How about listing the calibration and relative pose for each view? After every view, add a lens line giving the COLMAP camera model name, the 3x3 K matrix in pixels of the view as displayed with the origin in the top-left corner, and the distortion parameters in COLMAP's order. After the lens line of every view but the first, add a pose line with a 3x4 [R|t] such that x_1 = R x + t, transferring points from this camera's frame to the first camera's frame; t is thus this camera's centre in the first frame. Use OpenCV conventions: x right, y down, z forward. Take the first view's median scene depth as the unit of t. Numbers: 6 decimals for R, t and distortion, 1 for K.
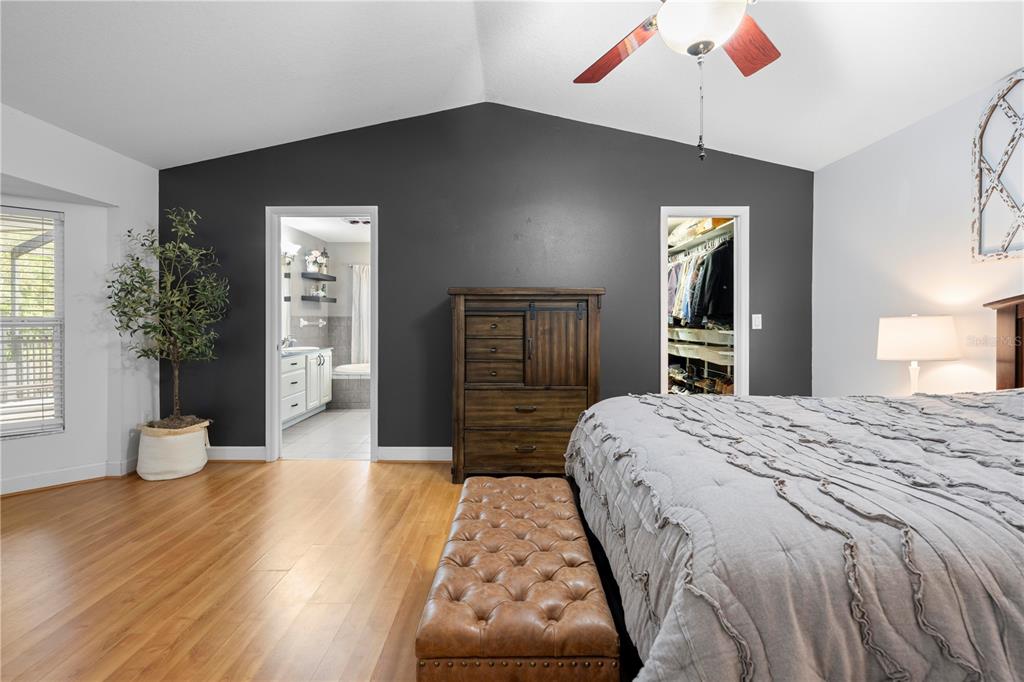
lens RADIAL K [[461.7, 0, 513.2], [0, 461.7, 323.6], [0, 0, 1]] dist [0.000024, 0.000063]
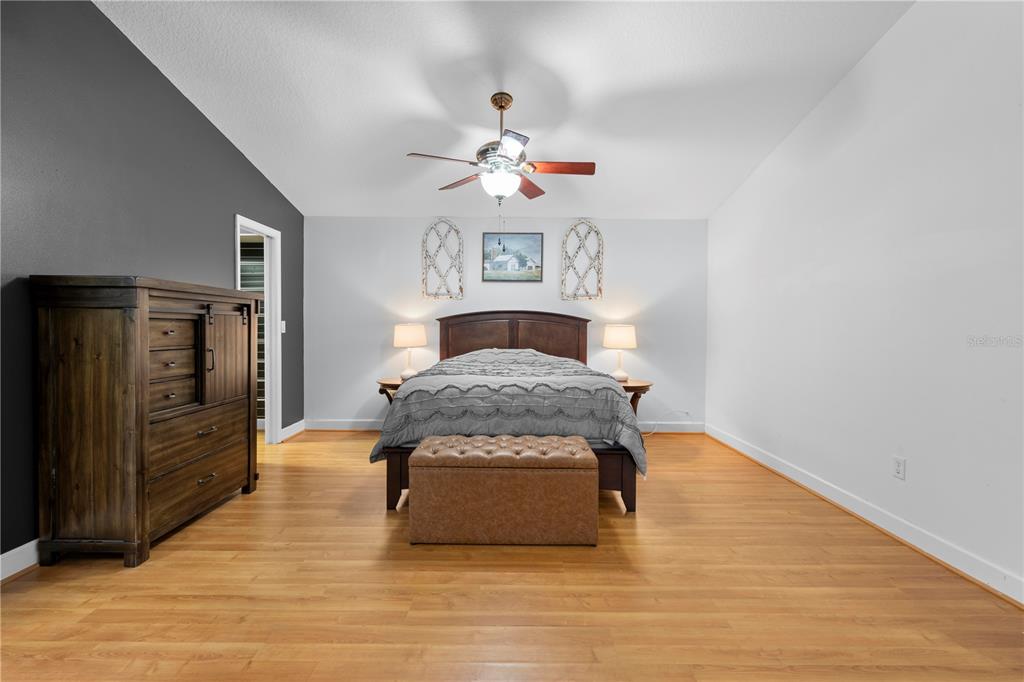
lens RADIAL K [[461.7, 0, 513.2], [0, 461.7, 323.6], [0, 0, 1]] dist [0.000024, 0.000063]
pose [[-0.003779, 0.006516, 0.999972, -0.725711], [0.002081, 0.999977, -0.006508, -0.003524], [-0.999991, 0.002056, -0.003793, 0.403571]]
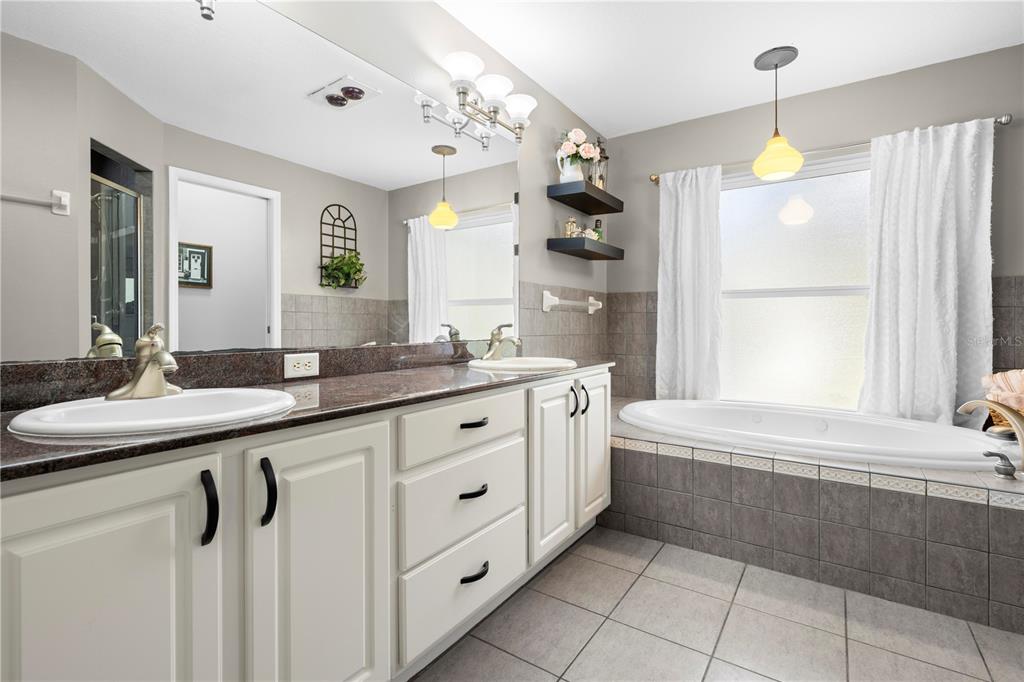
lens RADIAL K [[477.8, 0, 509.2], [0, 477.8, 326.2], [0, 0, 1]] dist [-0.000743, 0.000084]
pose [[0.823256, 0.002923, -0.567663, -0.399316], [-0.003863, 0.999992, -0.000453, 0.038933], [0.567657, 0.002566, 0.823261, 1.048494]]
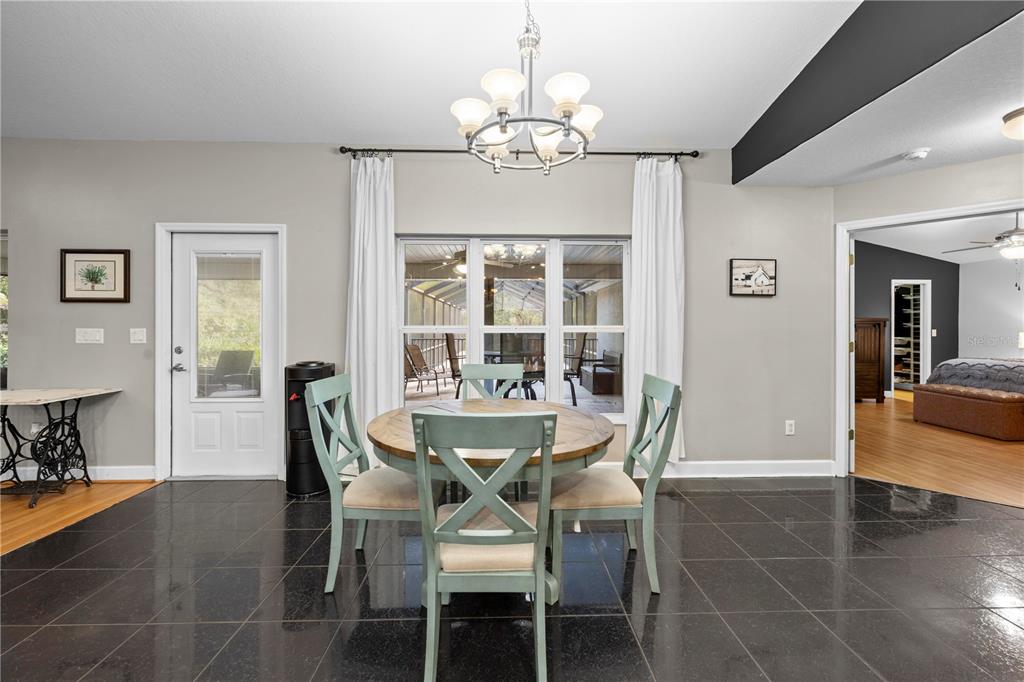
lens RADIAL K [[412.1, 0, 511.9], [0, 412.1, 331.3], [0, 0, 1]] dist [0.000250, 0.000101]
pose [[0.999414, 0.004896, 0.033874, -1.564863], [-0.004978, 0.999985, 0.002336, -0.007347], [-0.033863, -0.002503, 0.999423, -0.893425]]
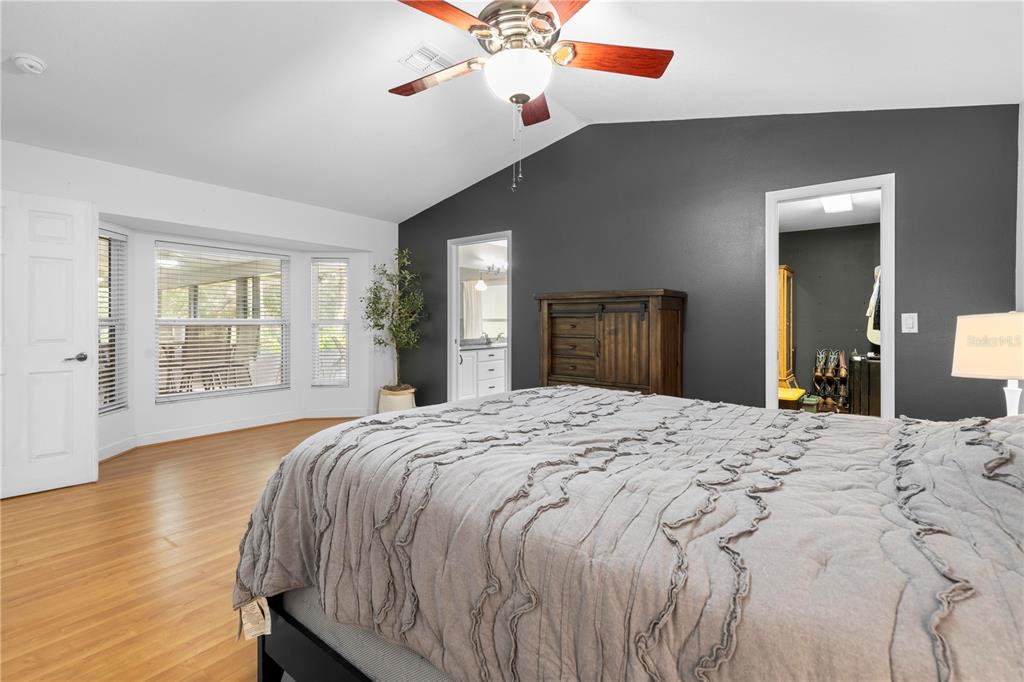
lens RADIAL K [[461.7, 0, 513.2], [0, 461.7, 323.6], [0, 0, 1]] dist [0.000024, 0.000063]
pose [[0.795504, 0.003589, -0.605938, 0.484233], [-0.006583, 0.999975, -0.002720, 0.002435], [0.605913, 0.006153, 0.795507, 0.006433]]
